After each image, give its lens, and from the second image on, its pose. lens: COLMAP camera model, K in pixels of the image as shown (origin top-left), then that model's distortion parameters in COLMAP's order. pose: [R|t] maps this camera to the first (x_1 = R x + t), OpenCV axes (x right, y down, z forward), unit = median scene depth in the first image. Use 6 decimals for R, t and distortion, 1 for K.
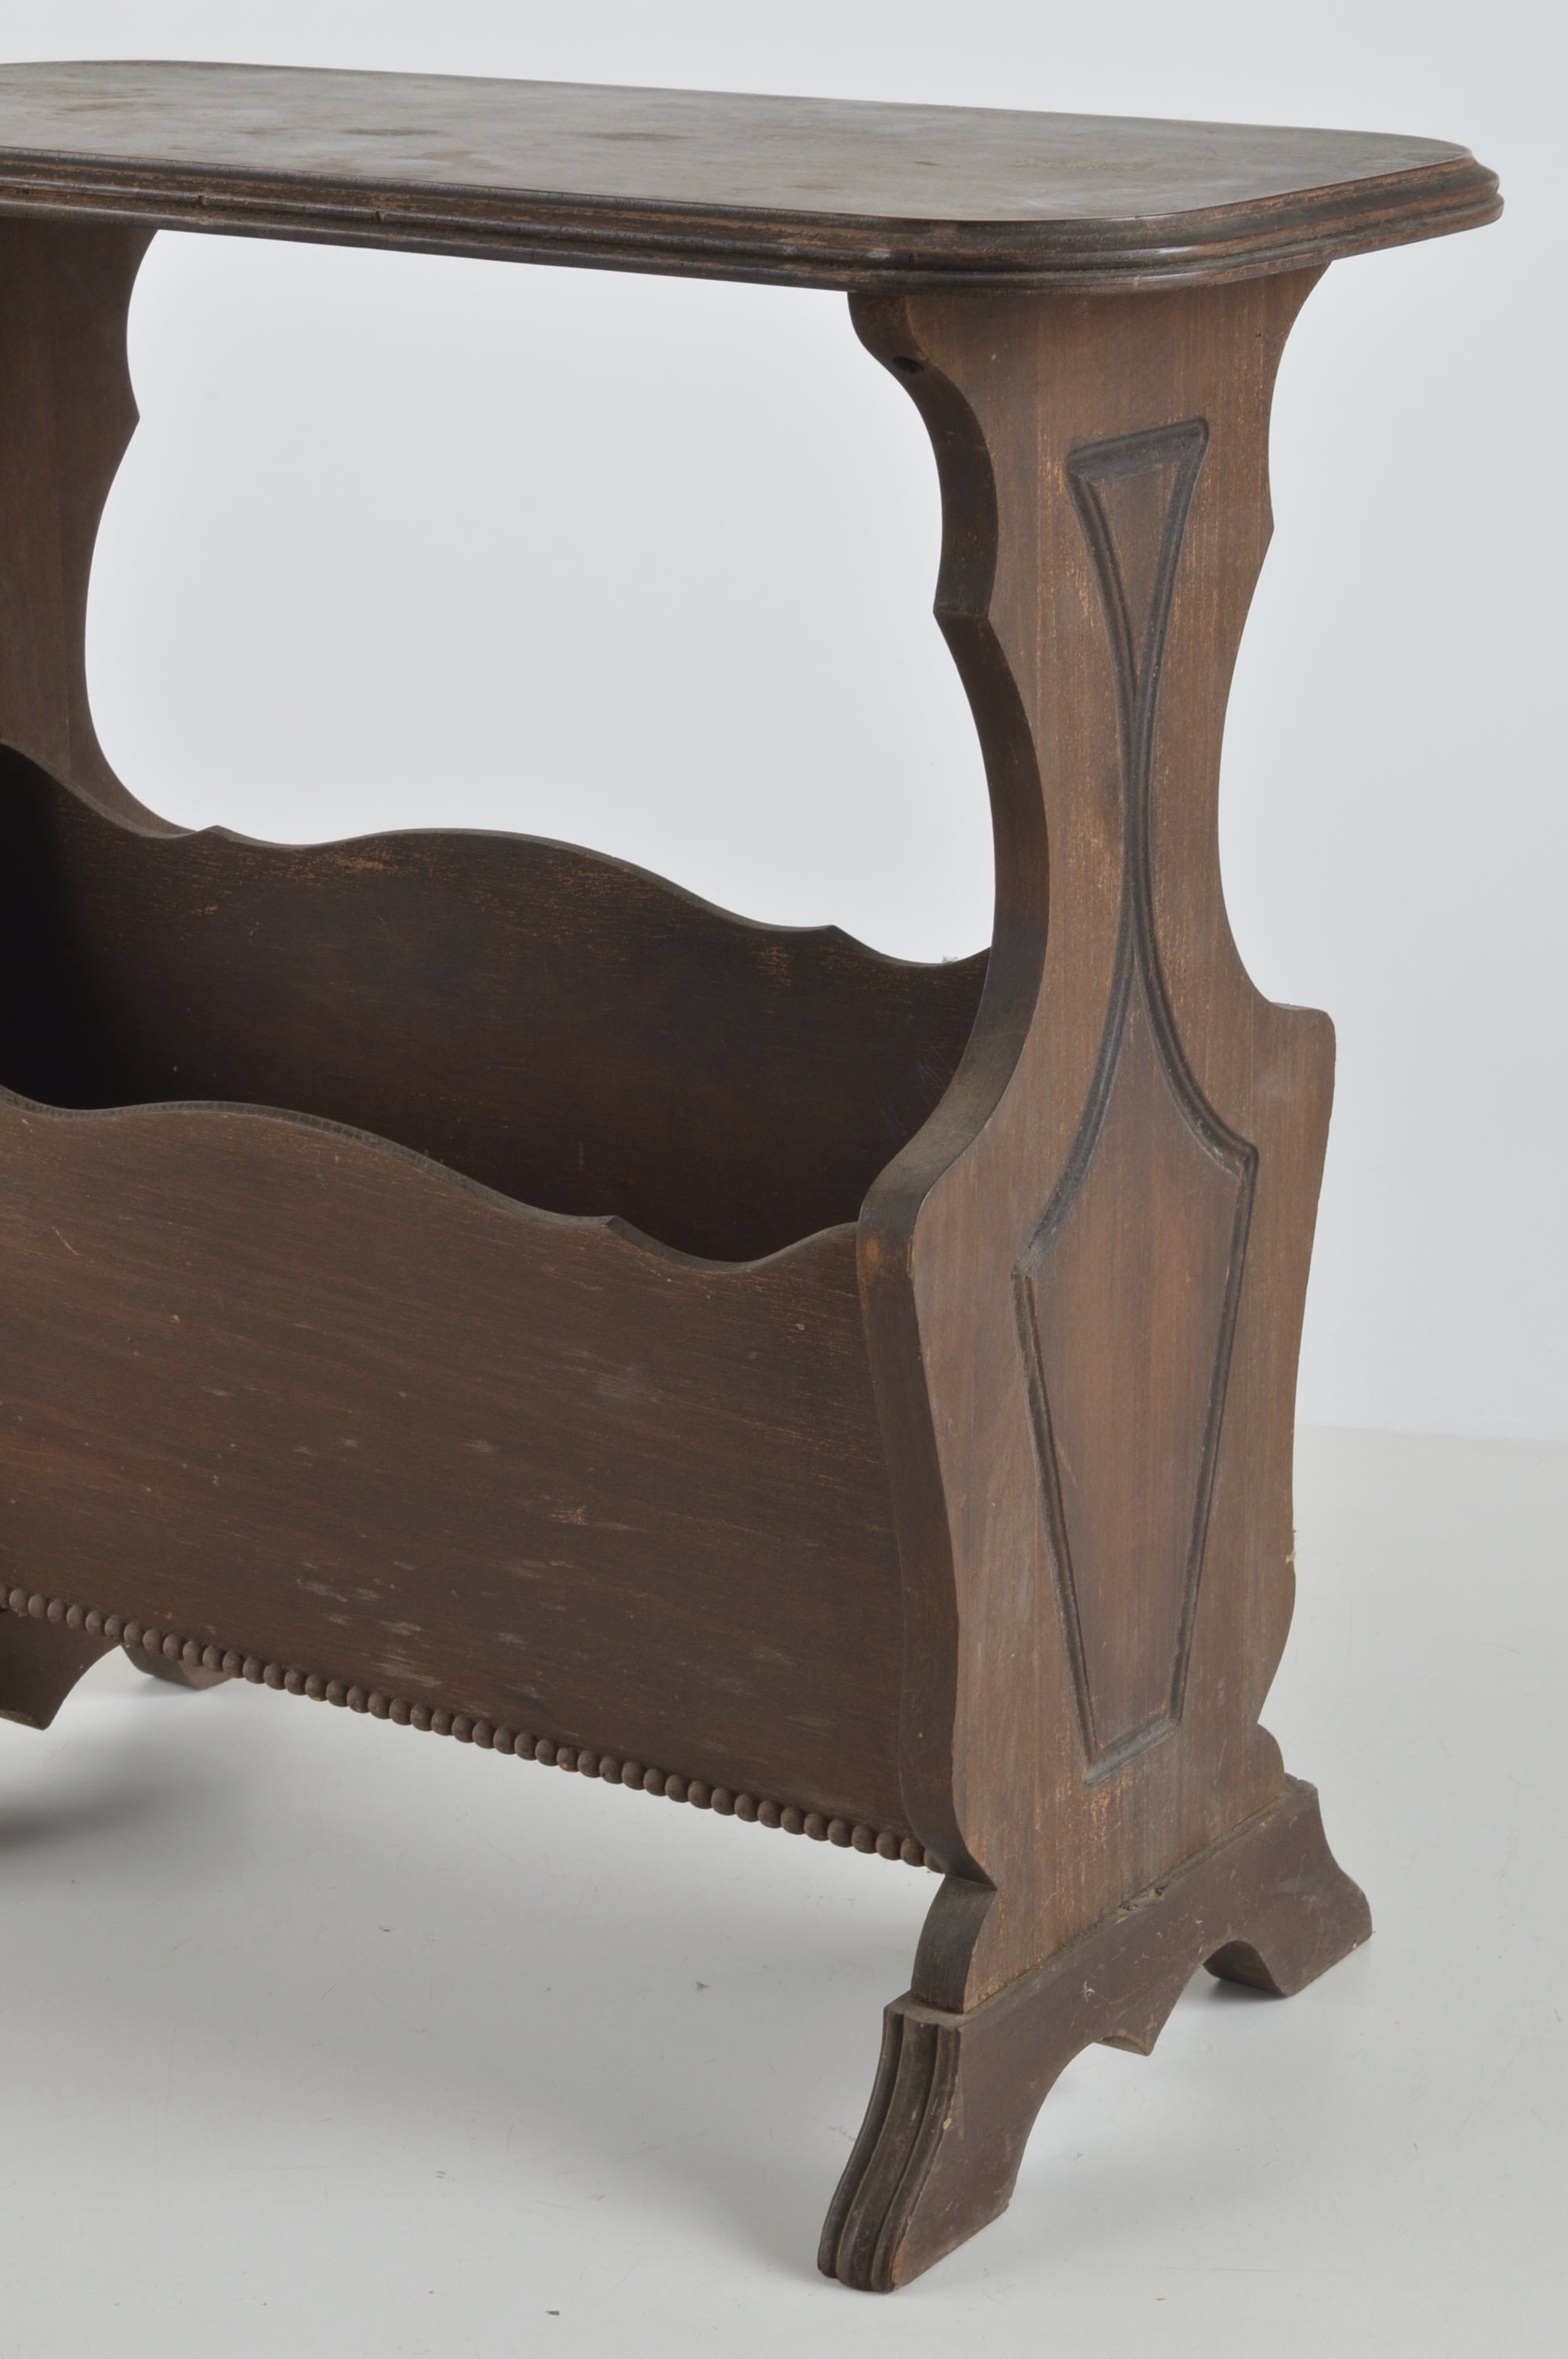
lens RADIAL K [[4909.1, 0, 784.0], [0, 4909.1, 1179.5], [0, 0, 1]] dist [0.011841, -0.009652]
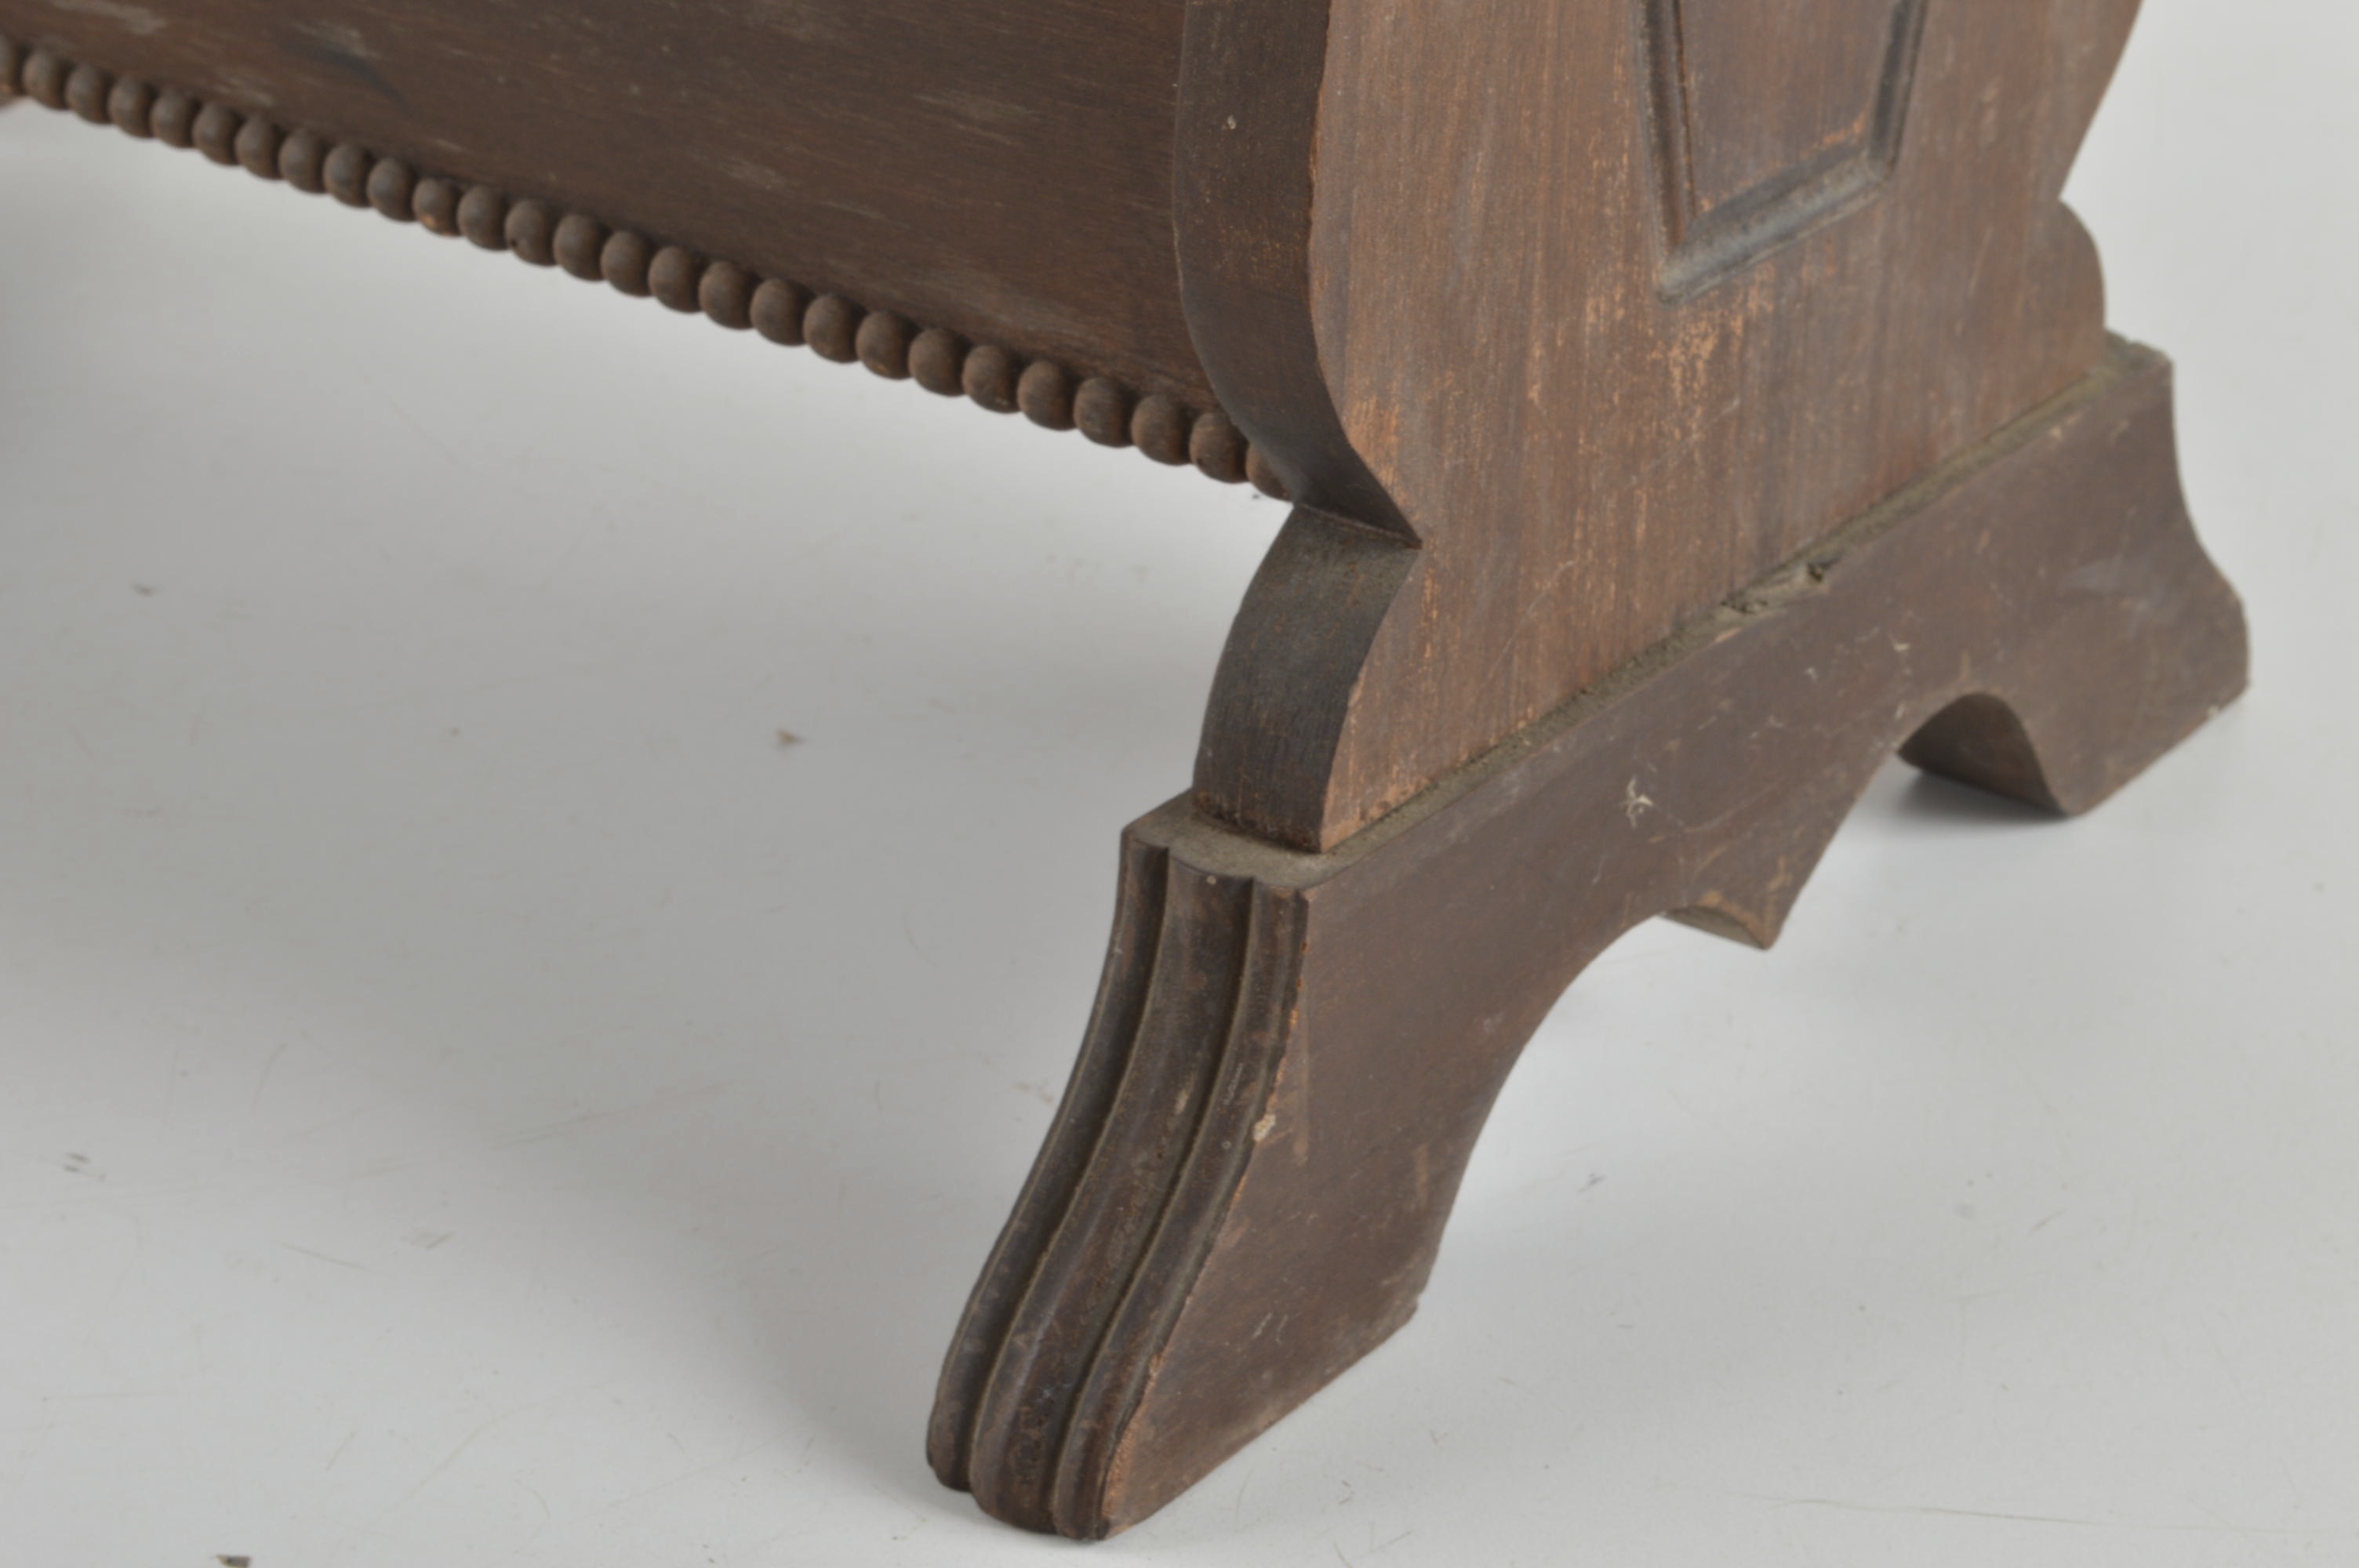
lens RADIAL K [[4909.1, 0, 1179.5], [0, 4909.1, 784.0], [0, 0, 1]] dist [0.011841, -0.009652]
pose [[0.998803, 0.042964, -0.023379, 0.033647], [-0.037978, 0.982398, 0.182899, 0.091296], [0.030826, -0.181792, 0.982854, 0.603781]]
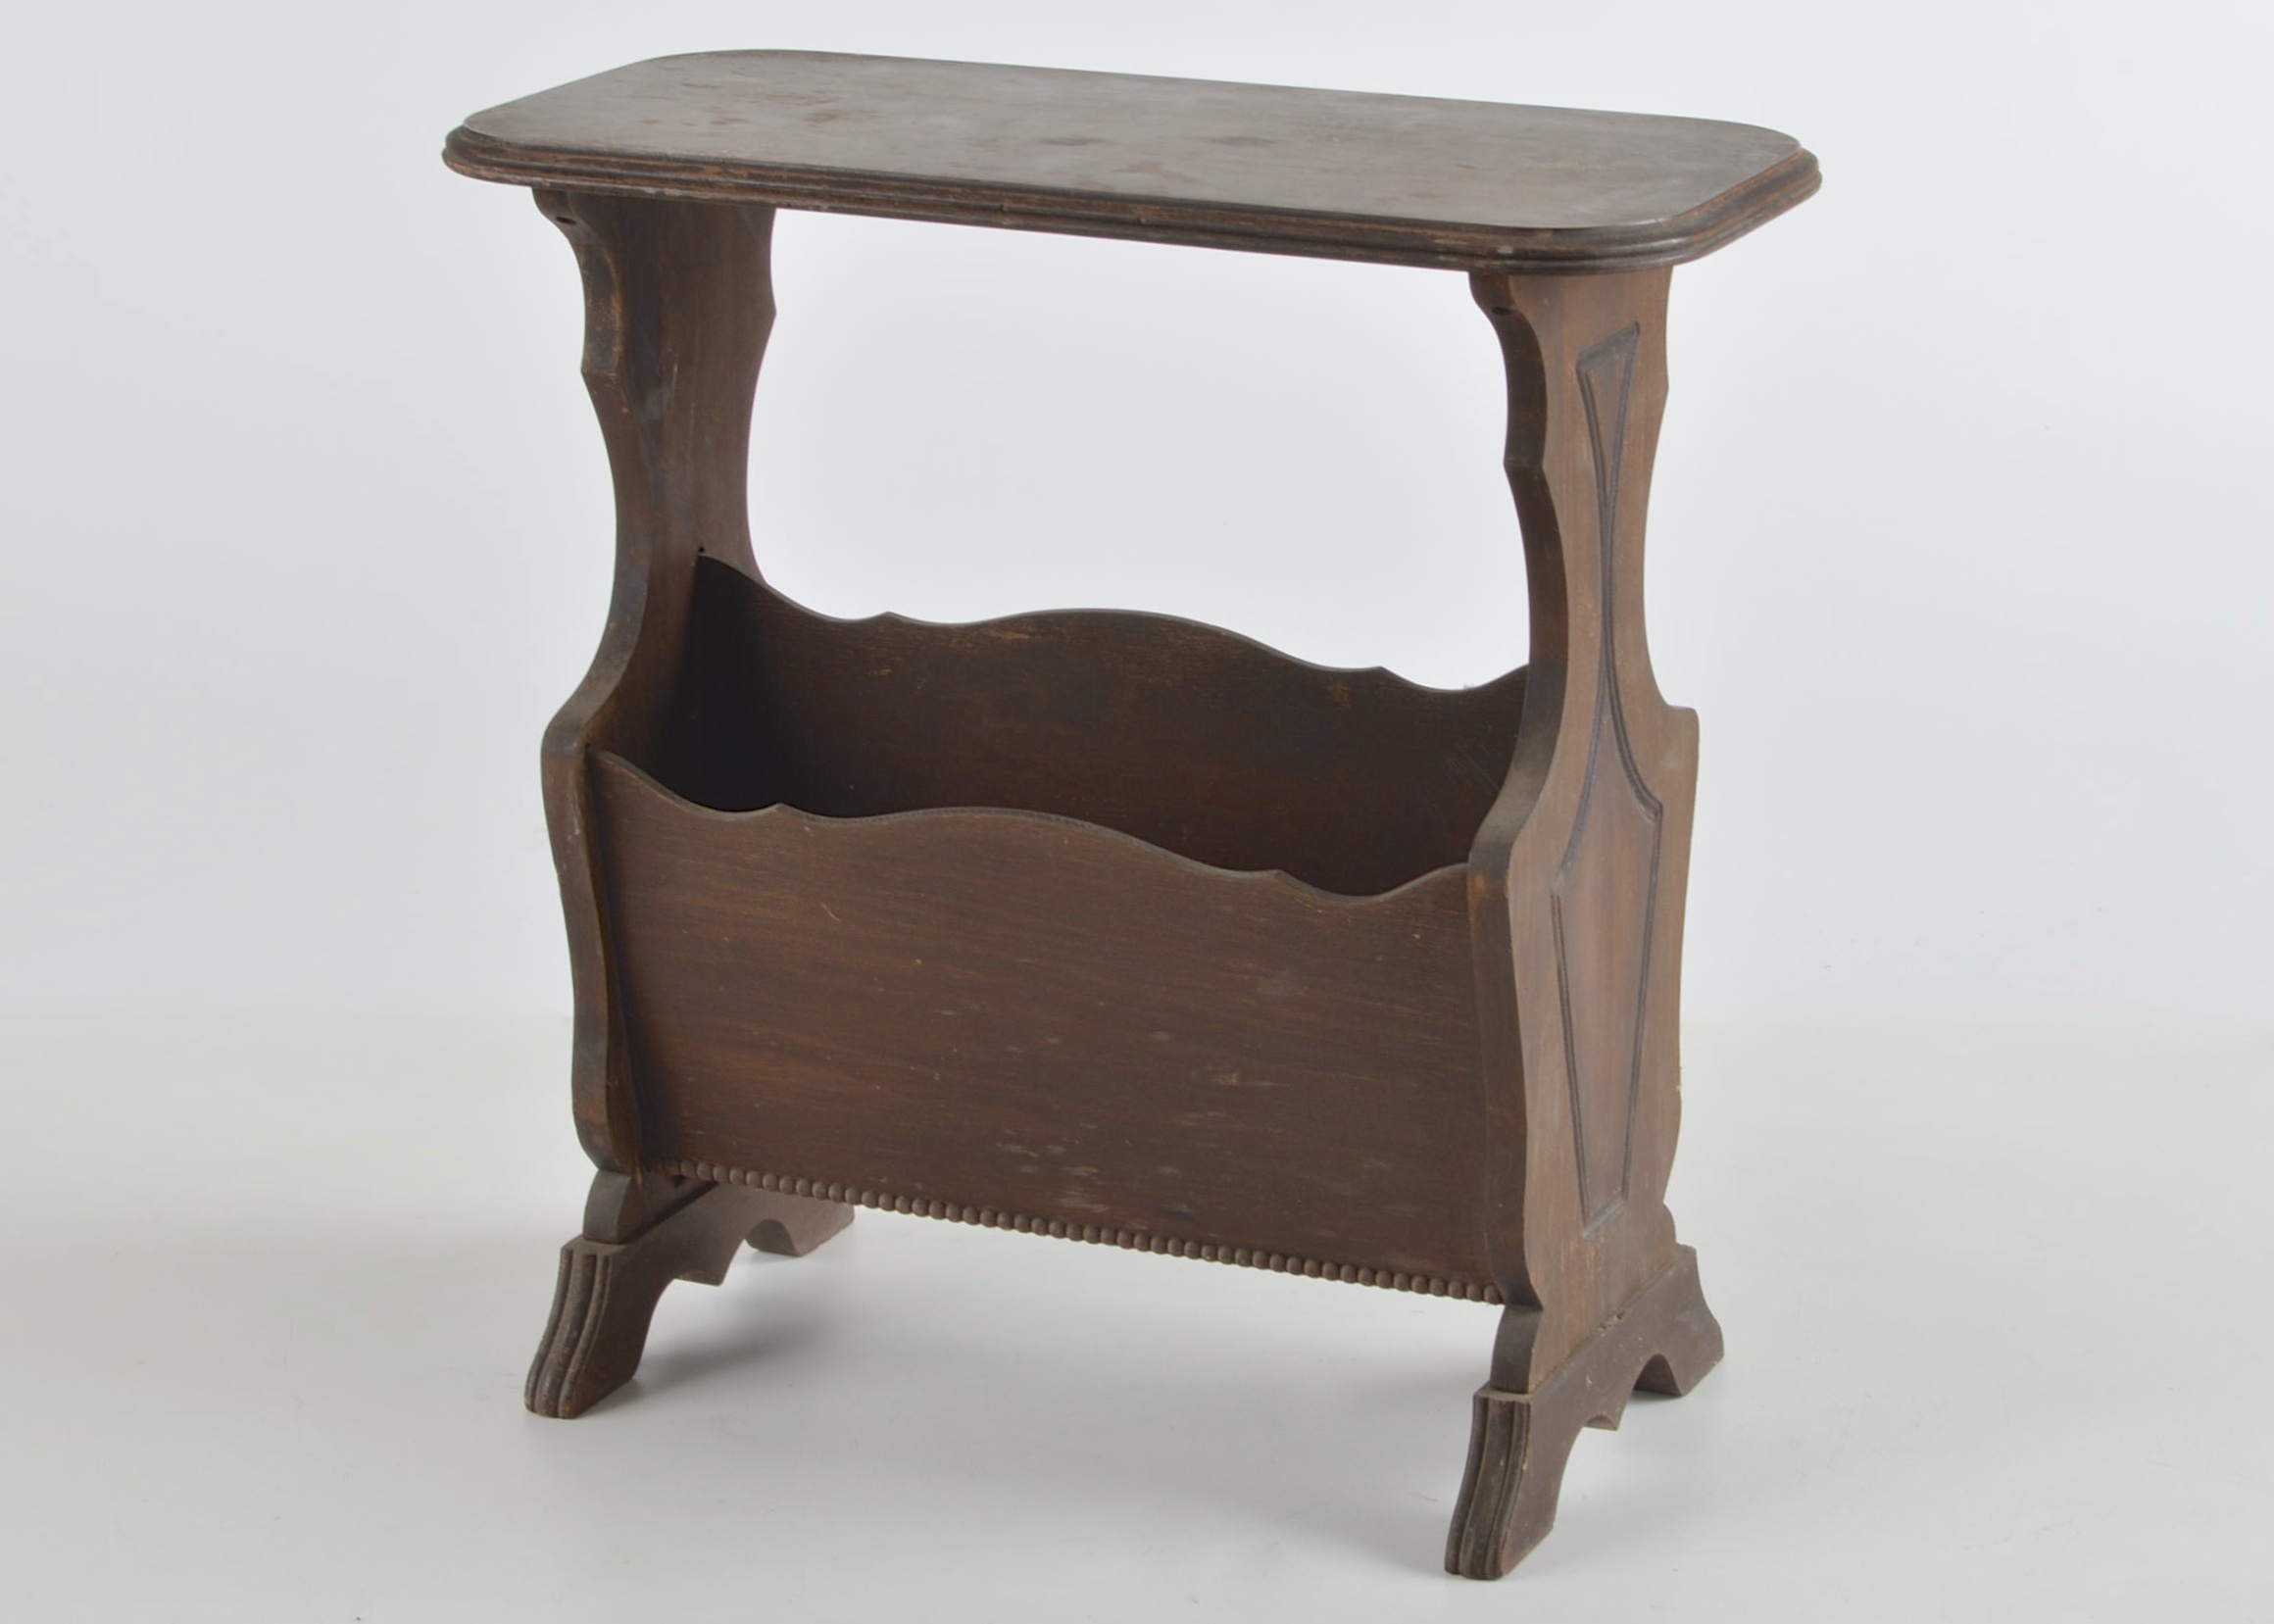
lens RADIAL K [[5931.2, 0, 1137.0], [0, 5931.2, 812.0], [0, 0, 1]] dist [-0.000439, -0.187274]
pose [[0.984506, -0.049923, 0.168092, -0.367109], [0.051730, 0.998641, -0.006386, -0.000861], [-0.167545, 0.014982, 0.985751, -0.742039]]
